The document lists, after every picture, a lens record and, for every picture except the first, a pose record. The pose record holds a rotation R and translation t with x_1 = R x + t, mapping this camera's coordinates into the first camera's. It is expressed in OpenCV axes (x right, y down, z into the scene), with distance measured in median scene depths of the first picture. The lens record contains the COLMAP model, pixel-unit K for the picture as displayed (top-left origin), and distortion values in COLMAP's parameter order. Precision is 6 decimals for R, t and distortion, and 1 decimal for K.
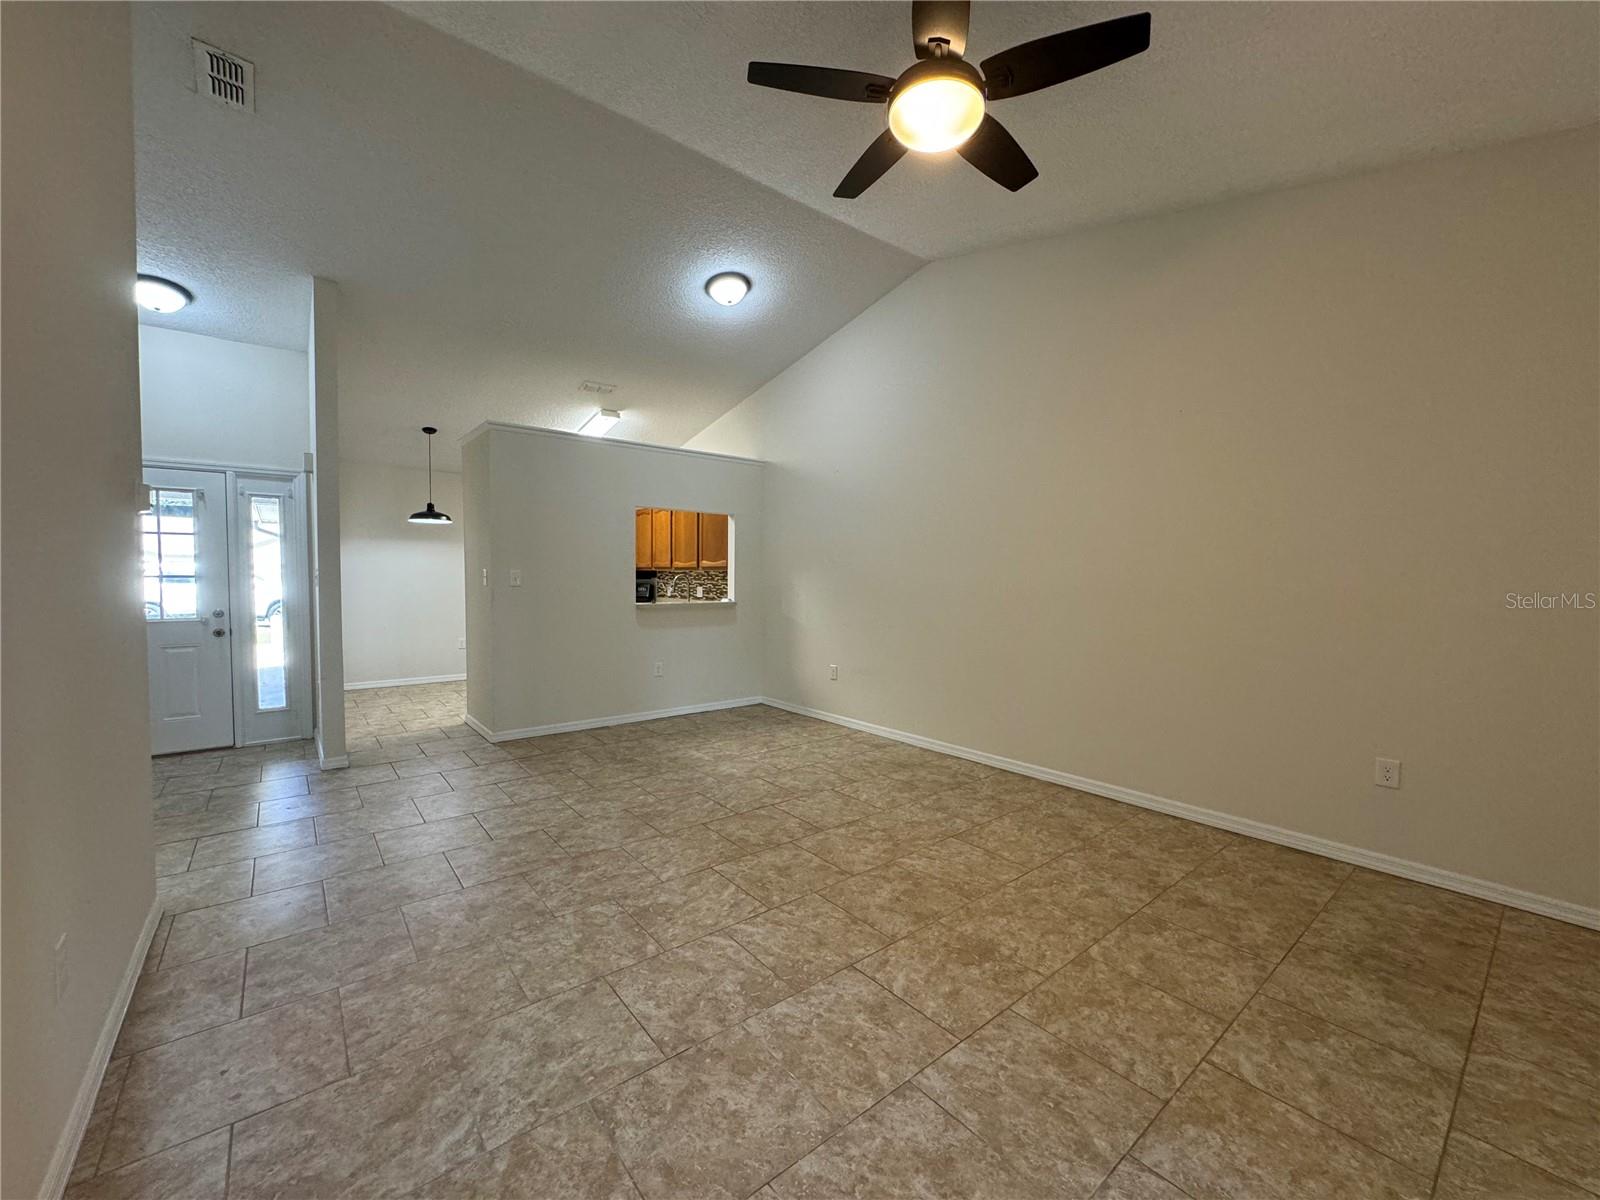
lens RADIAL K [[640.2, 0, 771.8], [0, 640.2, 589.7], [0, 0, 1]] dist [-0.004328, 0.000453]
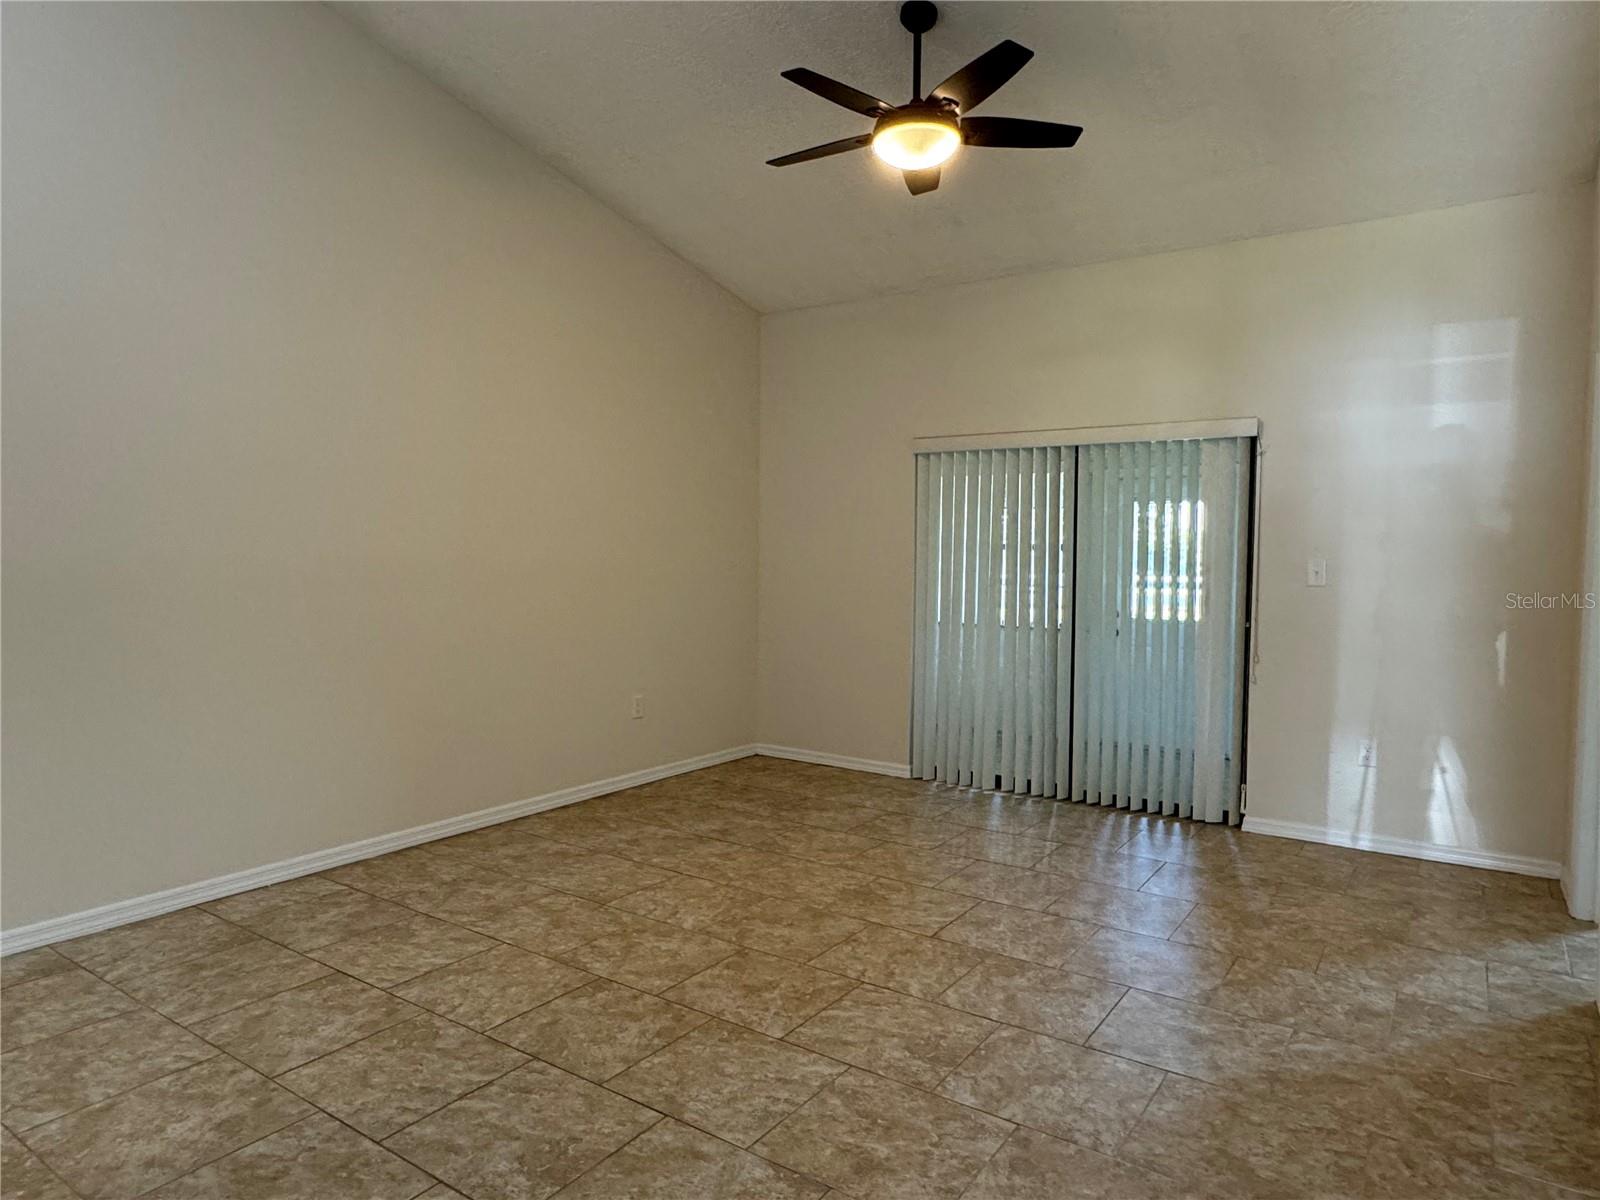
lens RADIAL K [[988.7, 0, 781.8], [0, 988.7, 590.5], [0, 0, 1]] dist [-0.001024, -0.000438]
pose [[-0.301034, -0.046334, 0.952487, -0.864883], [0.007998, 0.998661, 0.051108, -0.044209], [-0.953580, 0.023003, -0.300261, 1.113774]]
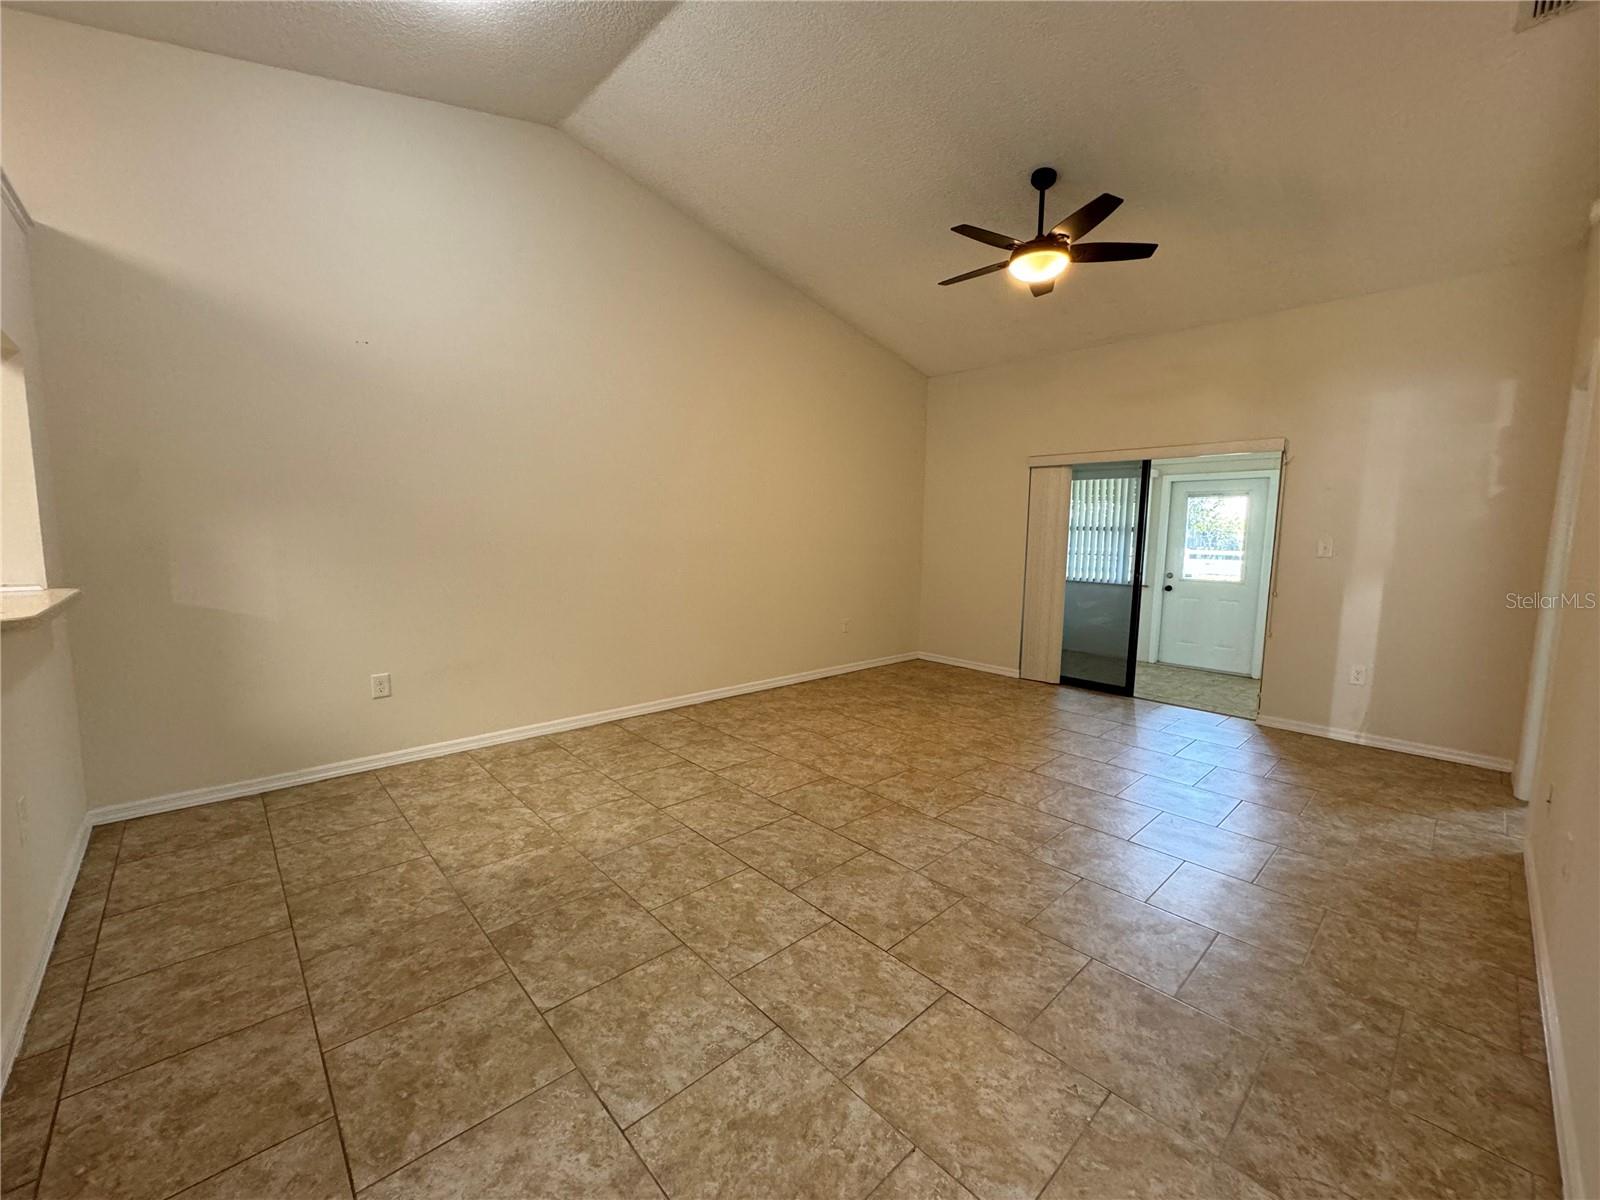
lens RADIAL K [[640.2, 0, 788.5], [0, 640.2, 595.5], [0, 0, 1]] dist [-0.004328, 0.000453]
pose [[-0.085365, -0.110754, 0.990175, -0.947402], [0.005743, 0.993731, 0.111647, -0.046379], [-0.996333, 0.015217, -0.084194, 1.156505]]
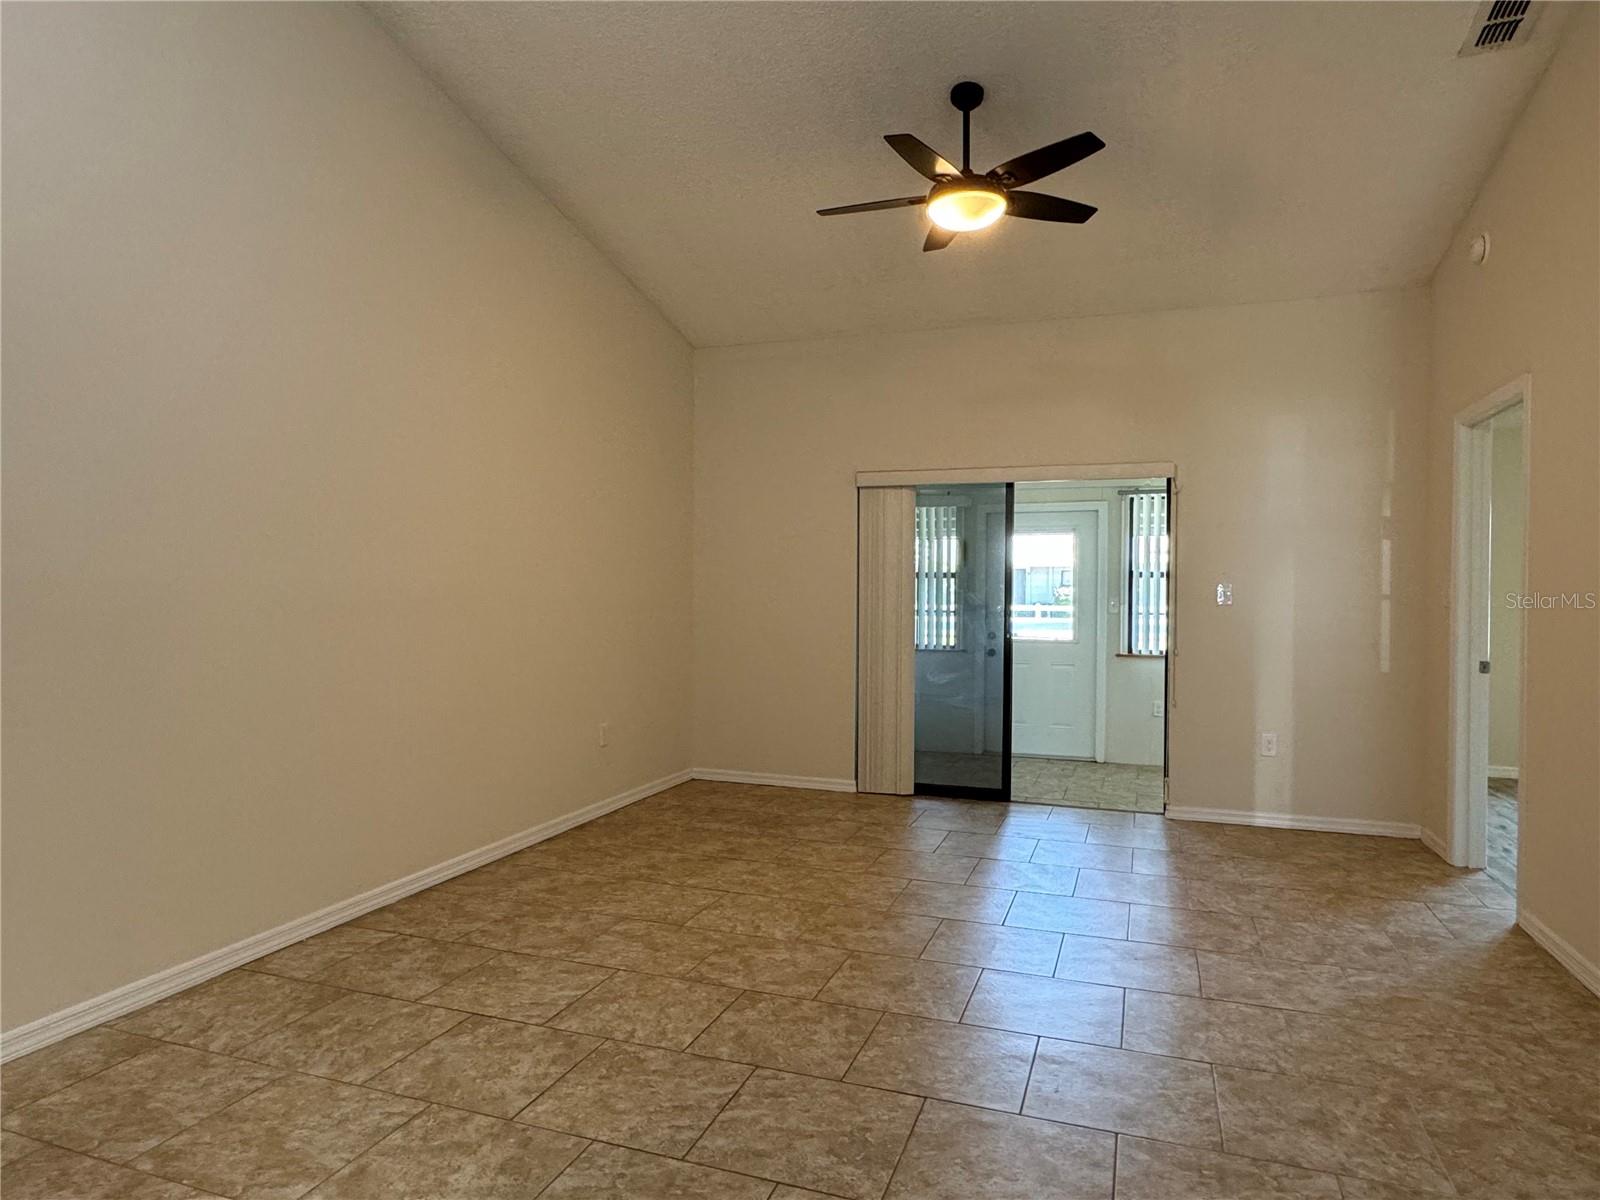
lens RADIAL K [[988.7, 0, 771.3], [0, 988.7, 590.1], [0, 0, 1]] dist [-0.001024, -0.000438]
pose [[-0.532692, -0.013562, 0.846200, -0.753003], [0.007613, 0.999754, 0.020816, -0.038151], [-0.846275, 0.017531, -0.532458, 1.493459]]
